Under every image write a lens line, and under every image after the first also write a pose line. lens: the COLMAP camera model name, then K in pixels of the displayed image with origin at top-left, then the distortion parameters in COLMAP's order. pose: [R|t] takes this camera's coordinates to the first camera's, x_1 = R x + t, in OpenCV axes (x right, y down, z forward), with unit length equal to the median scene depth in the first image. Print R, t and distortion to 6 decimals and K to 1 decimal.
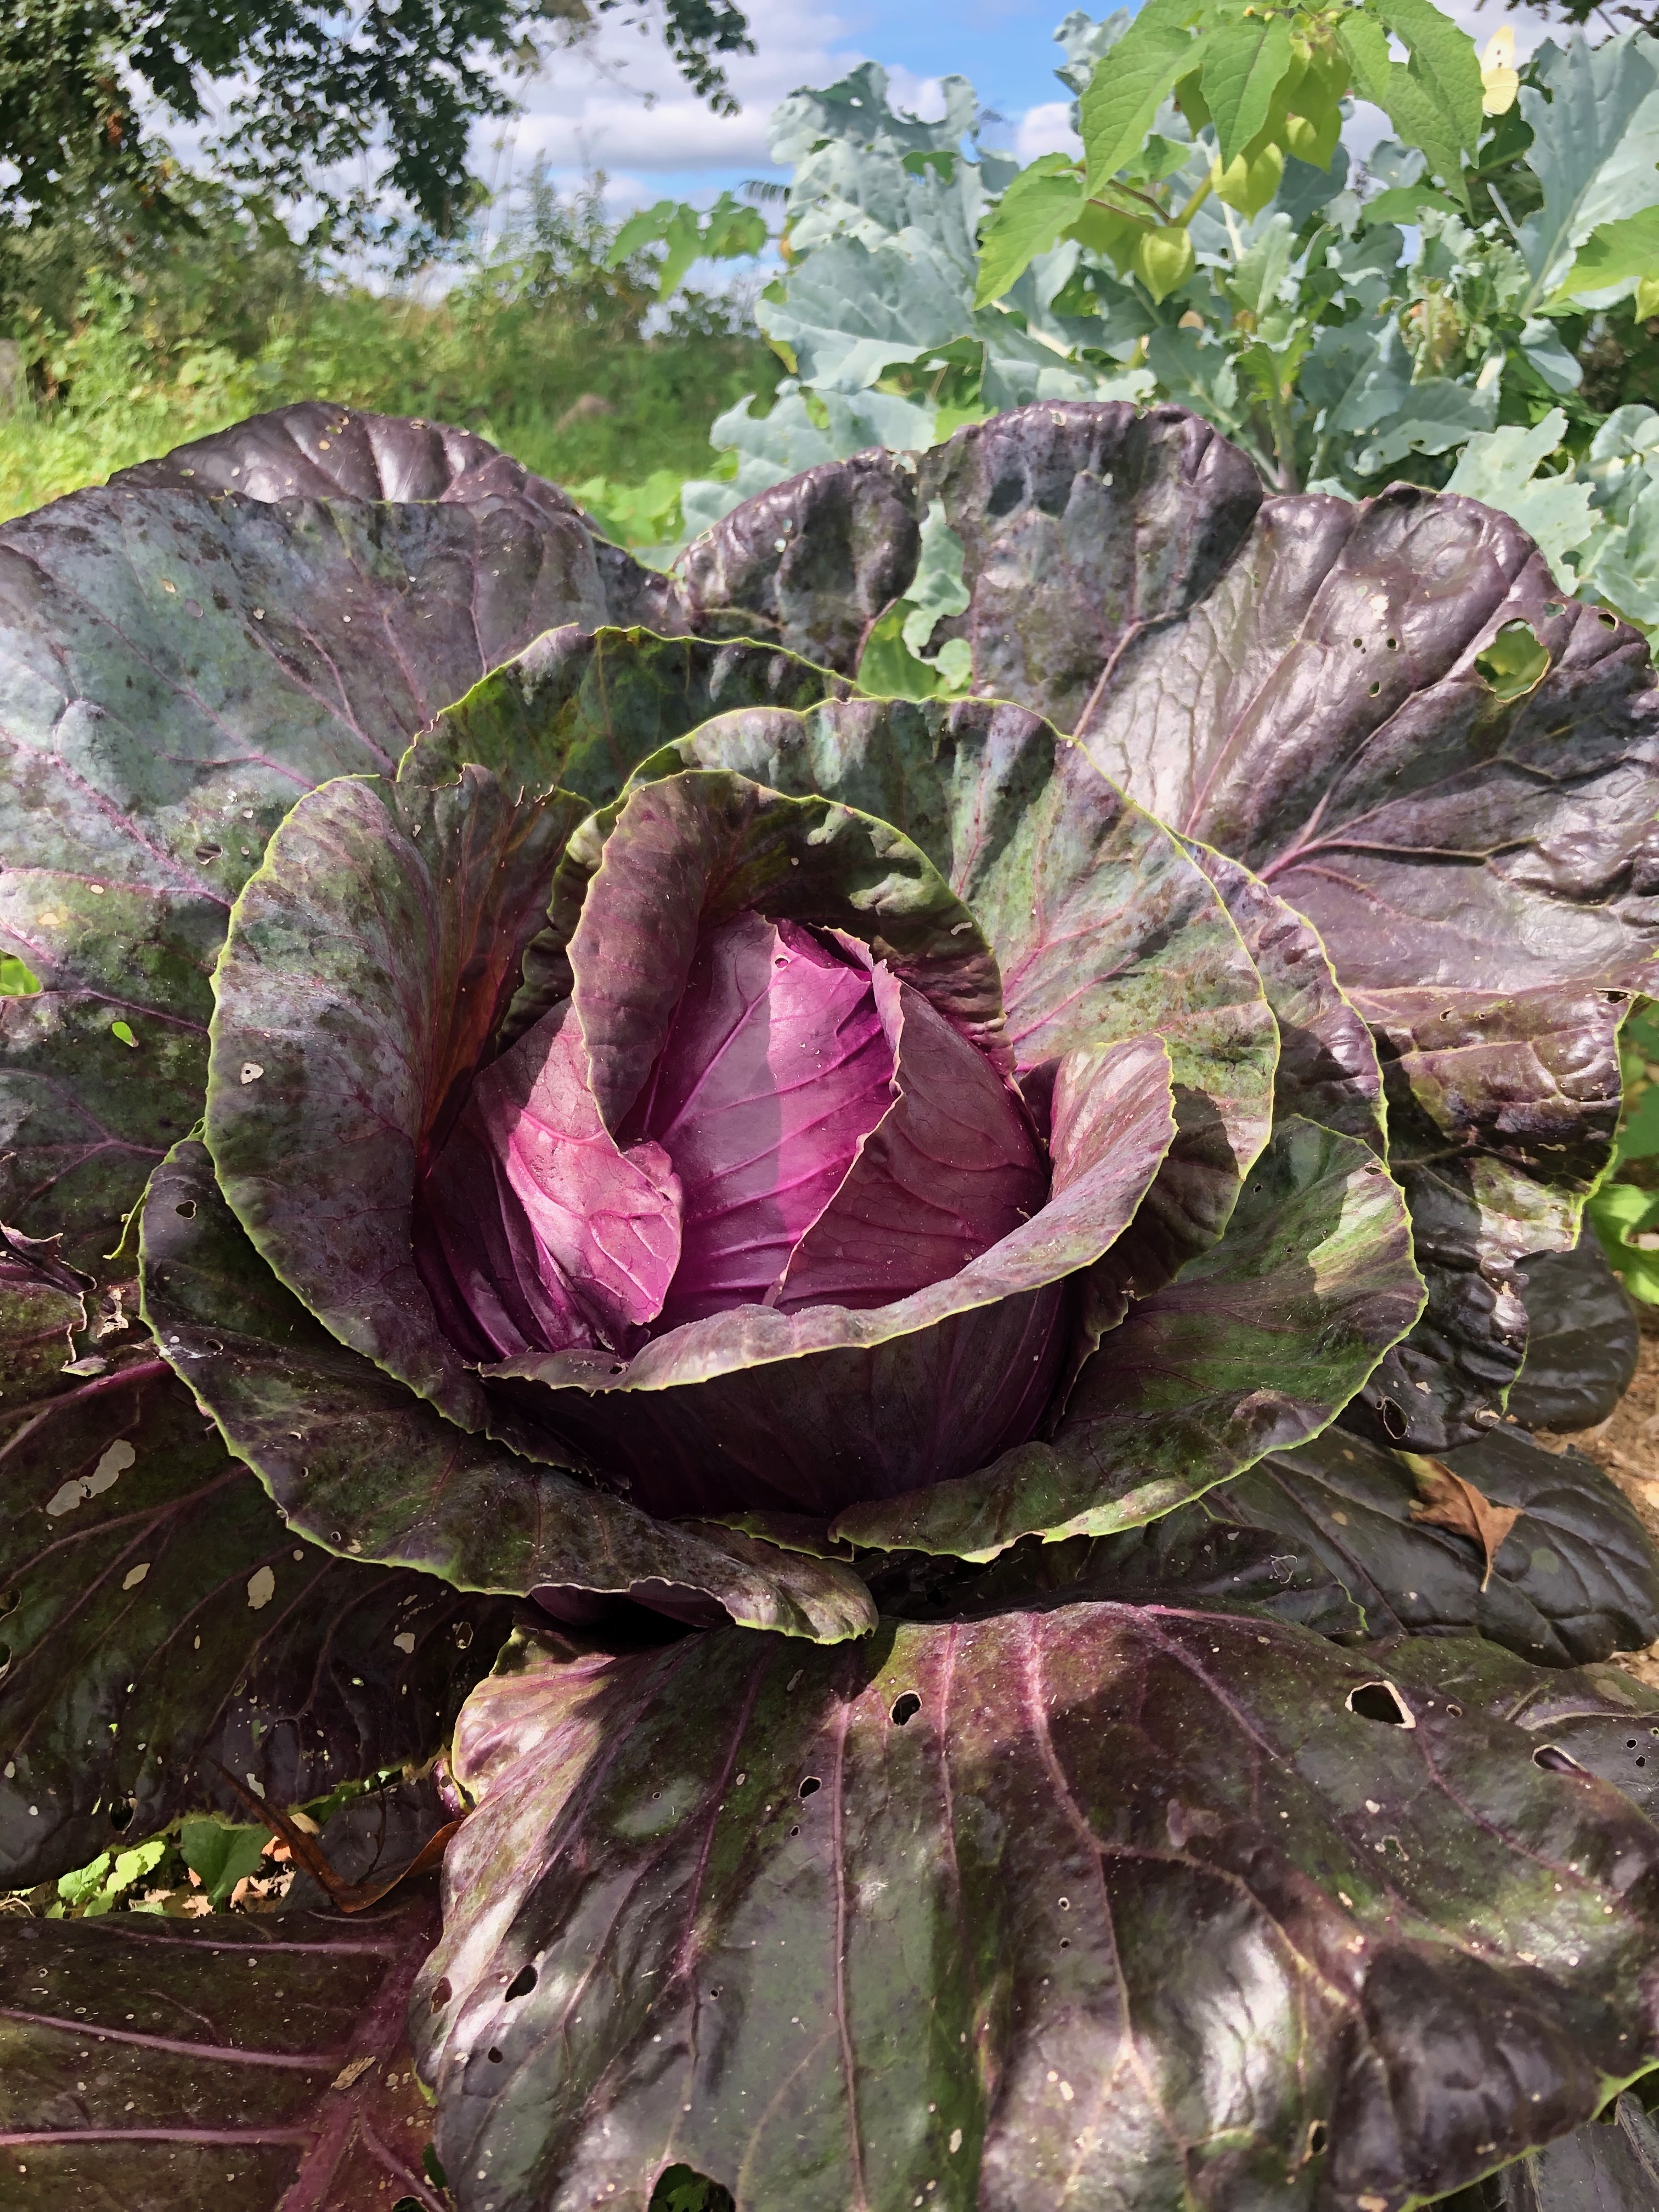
lens RADIAL K [[1816.0, 0, 829.5], [0, 1816.0, 1106.0], [0, 0, 1]] dist [-0.008941, 0.011078]
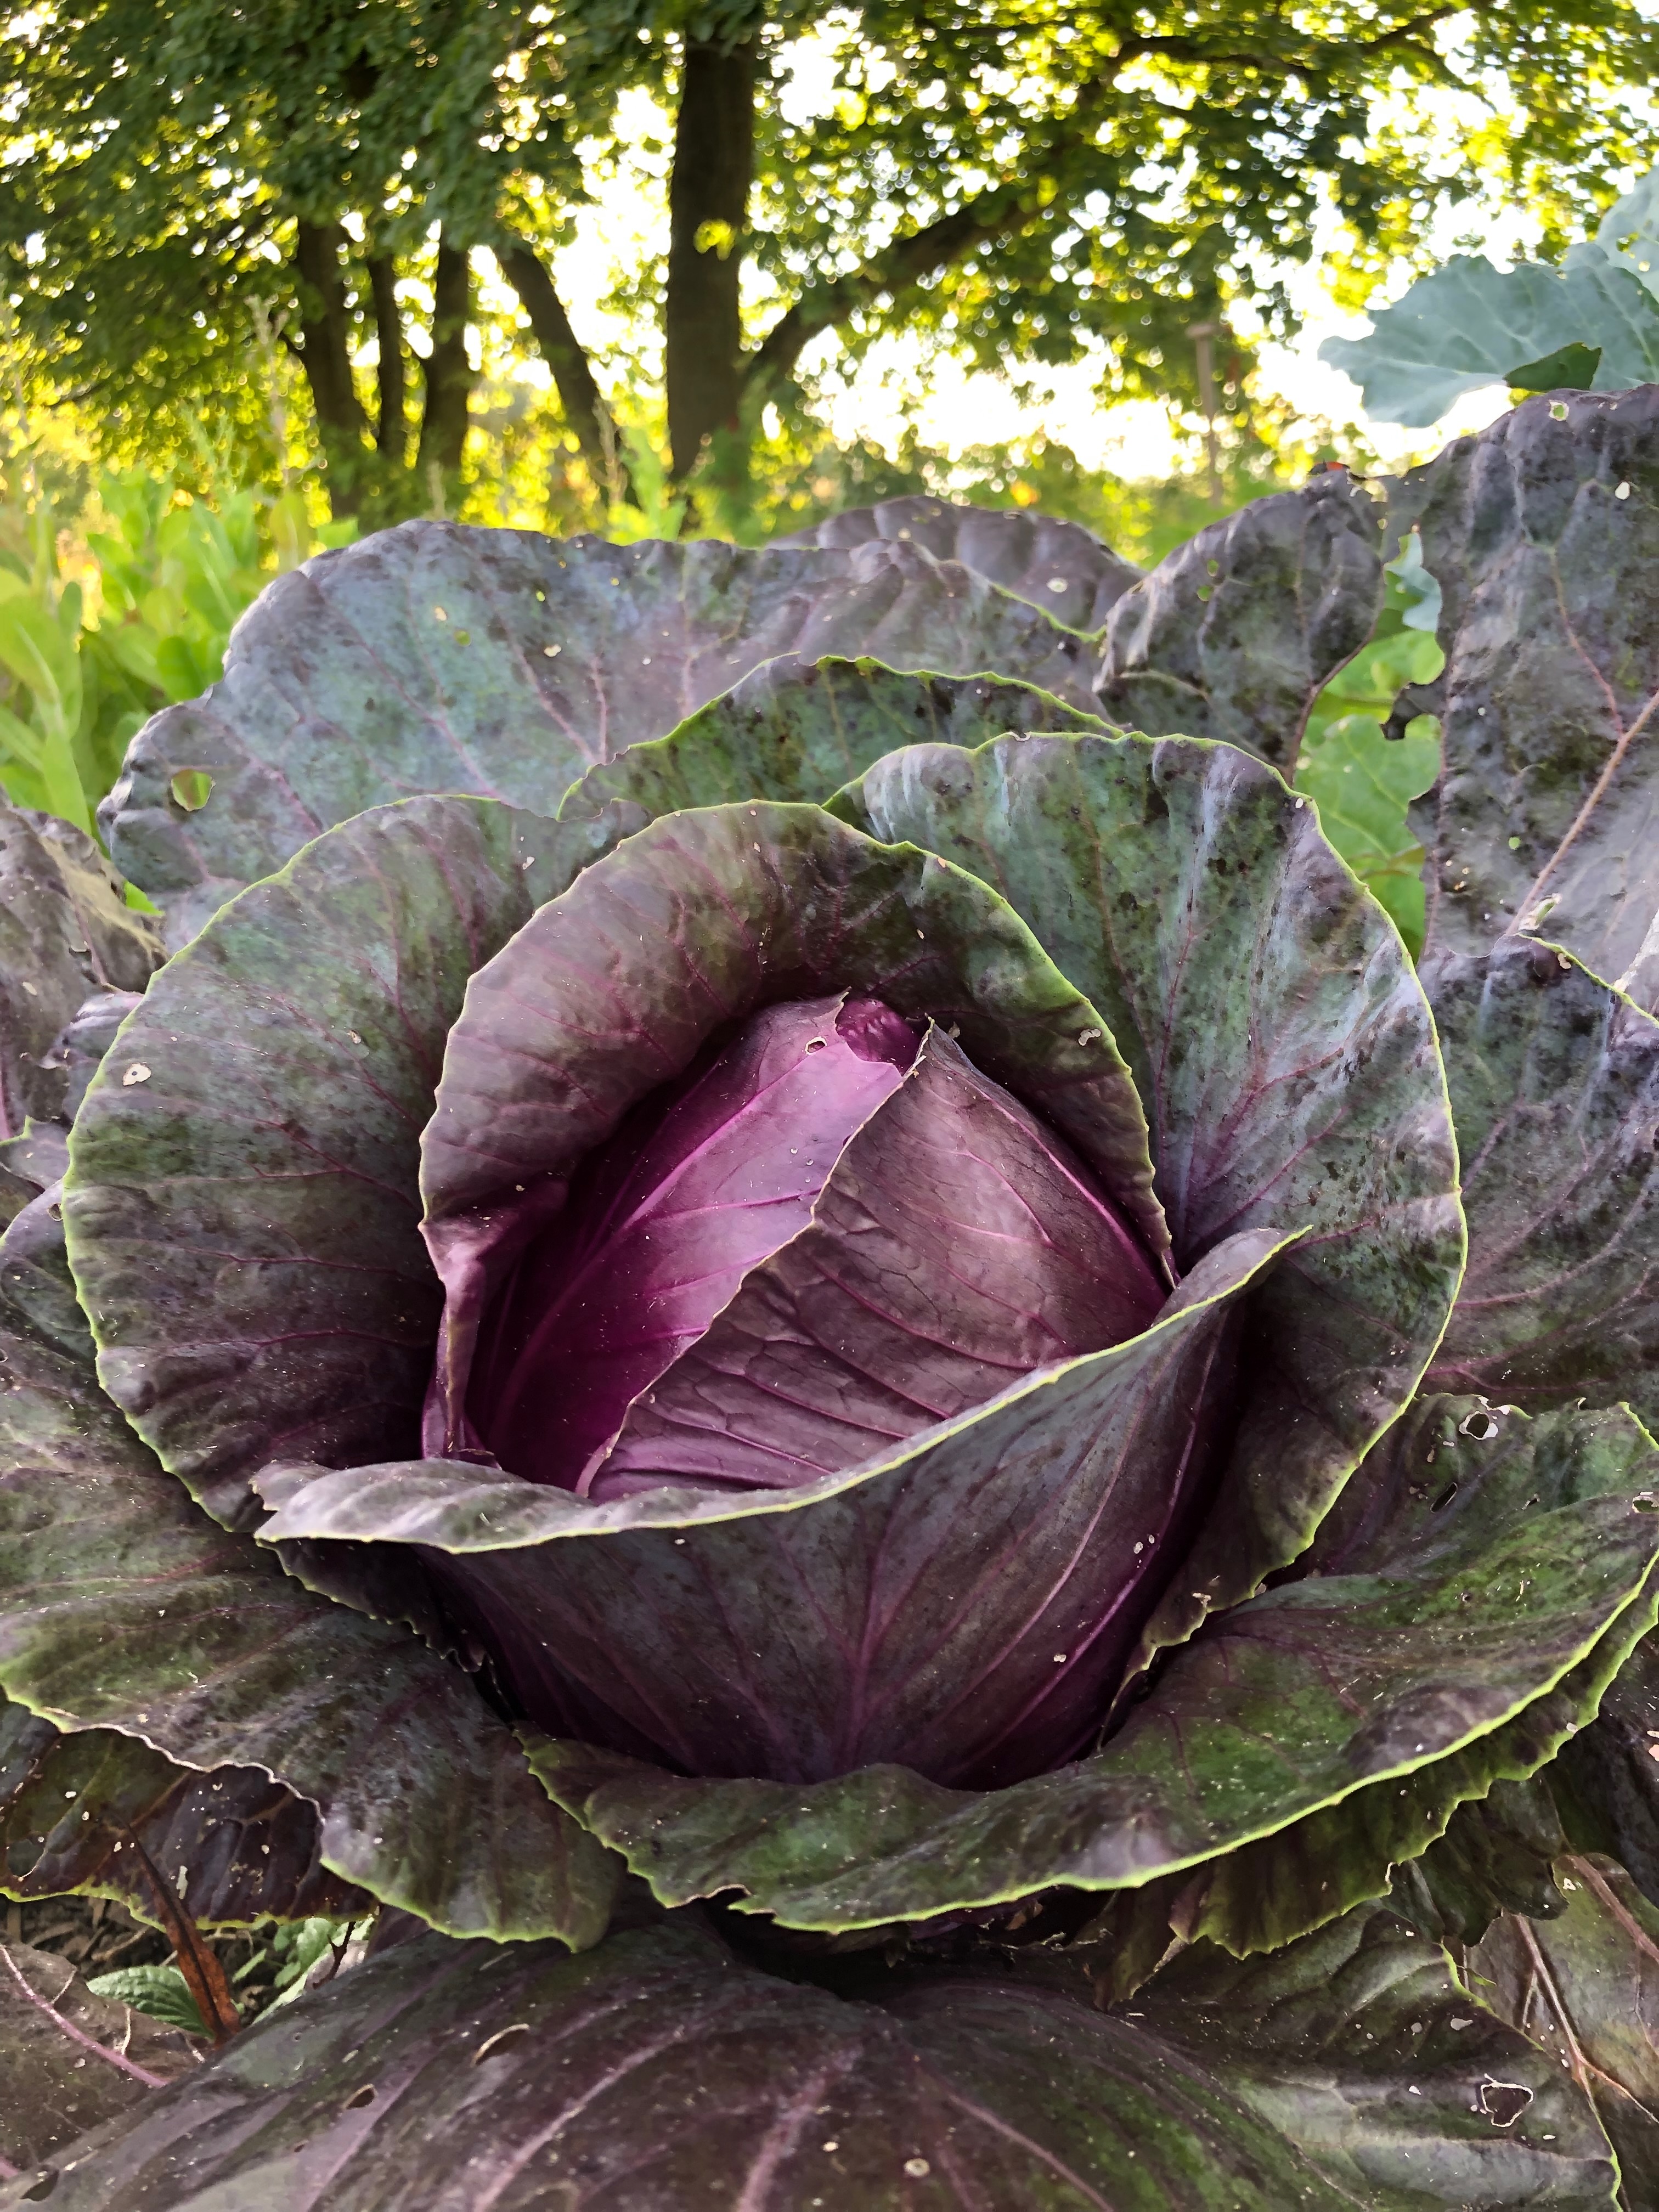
lens RADIAL K [[1816.0, 0, 829.5], [0, 1816.0, 1106.0], [0, 0, 1]] dist [-0.008941, 0.011078]
pose [[0.850977, 0.130334, -0.508774, 0.339422], [-0.180294, 0.982346, -0.049910, -0.015477], [0.493287, 0.134201, 0.859452, 0.309718]]
